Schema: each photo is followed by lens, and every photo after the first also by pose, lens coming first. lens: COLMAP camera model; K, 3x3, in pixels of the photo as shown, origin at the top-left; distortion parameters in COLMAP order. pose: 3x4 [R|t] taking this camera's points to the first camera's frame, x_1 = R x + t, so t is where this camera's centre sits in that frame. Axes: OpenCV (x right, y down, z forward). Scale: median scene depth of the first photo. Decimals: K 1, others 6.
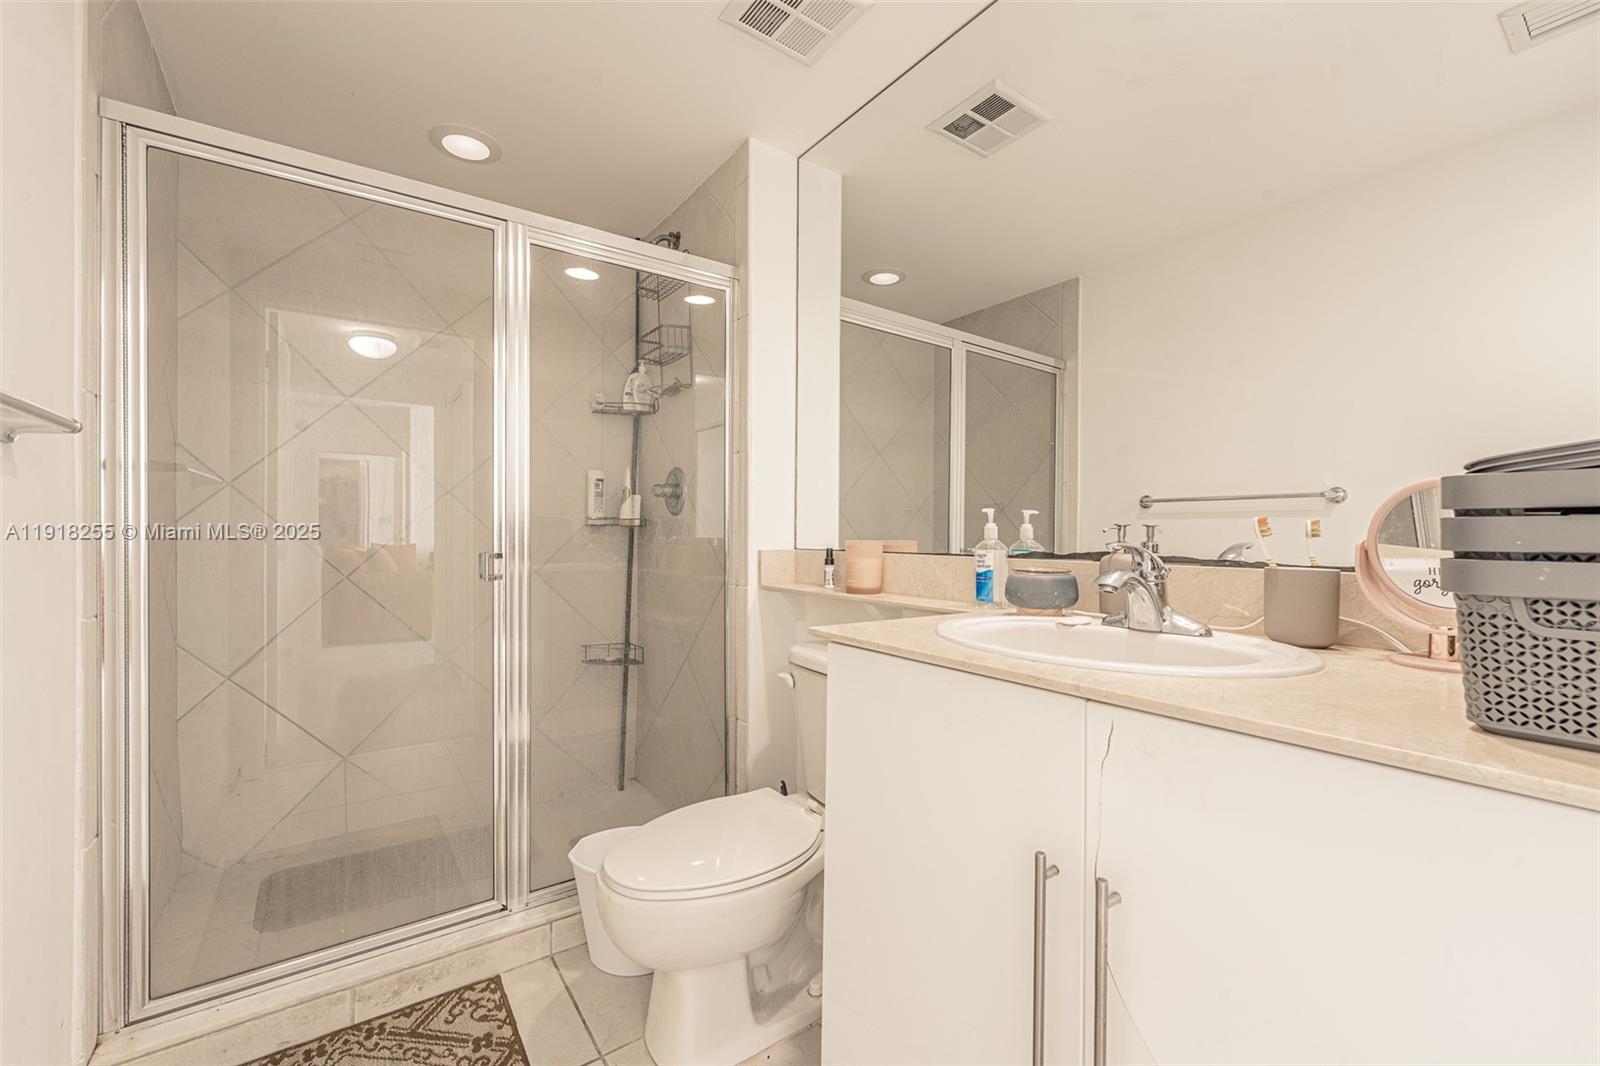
lens RADIAL K [[661.4, 0, 800.0], [0, 661.4, 533.0], [0, 0, 1]] dist [0.034237, -0.000075]
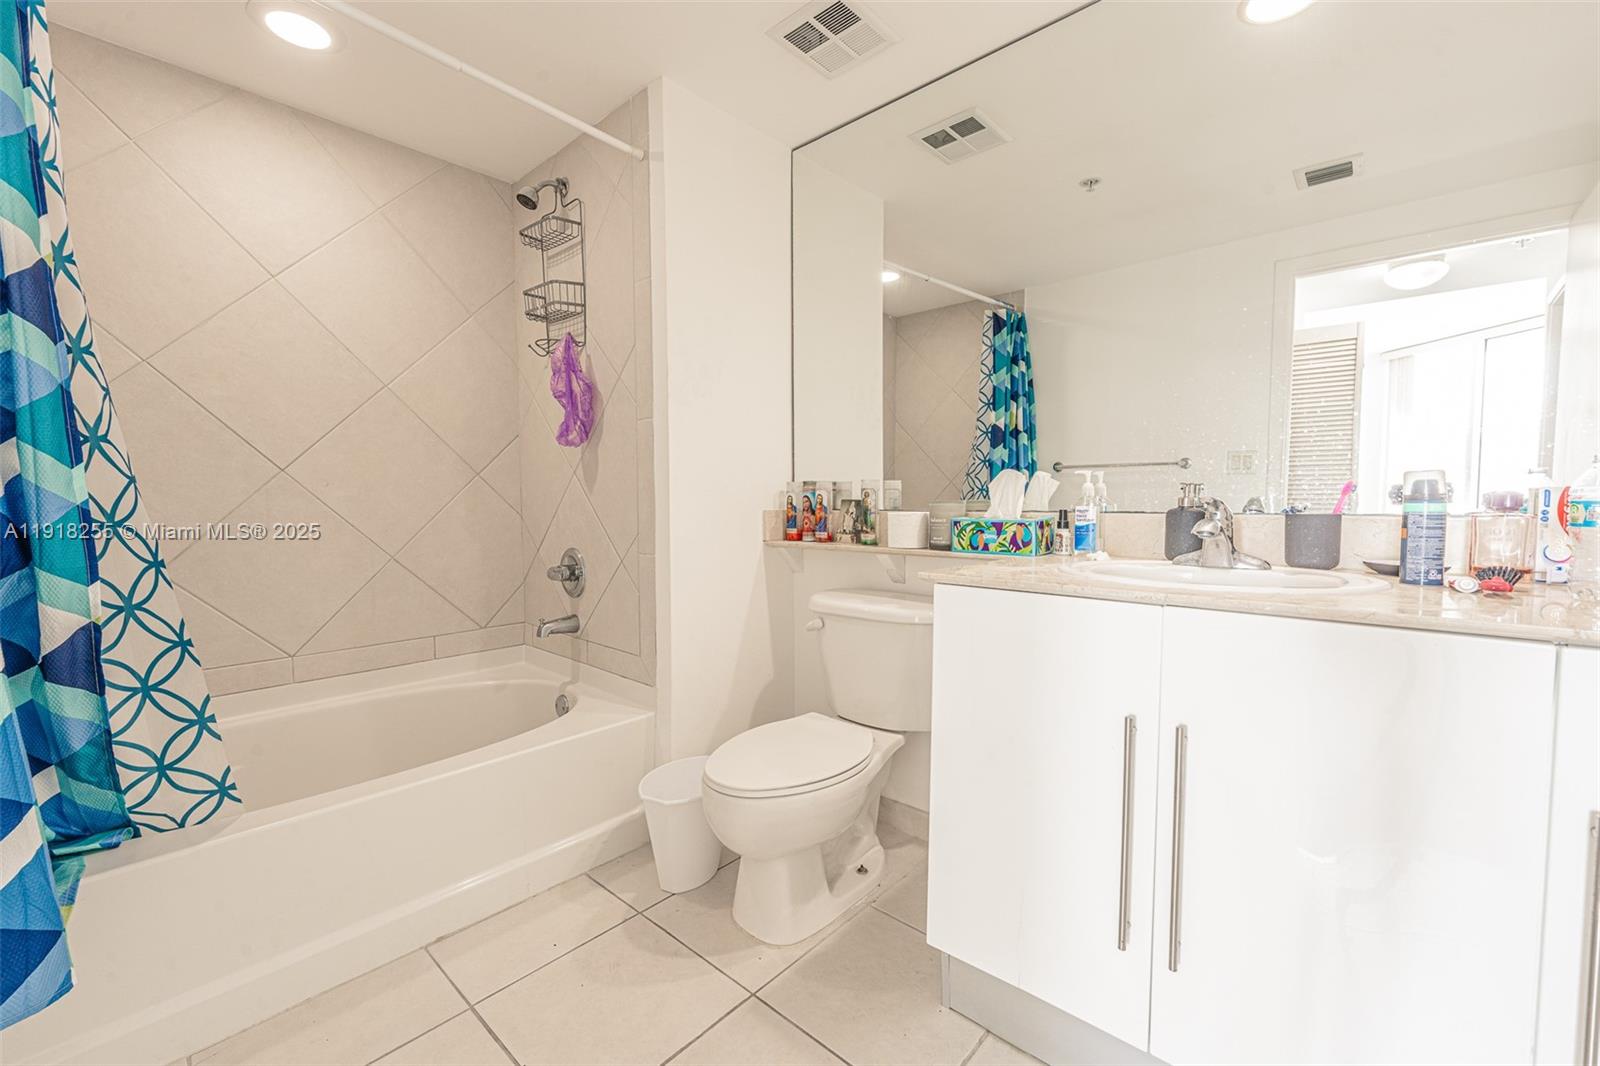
lens RADIAL K [[662.9, 0, 801.6], [0, 662.9, 536.7], [0, 0, 1]] dist [0.001128, -0.000480]
pose [[0.977977, -0.024721, 0.207242, -0.237054], [0.011936, 0.997960, 0.062714, -0.004559], [-0.208370, -0.058859, 0.976277, -0.092168]]
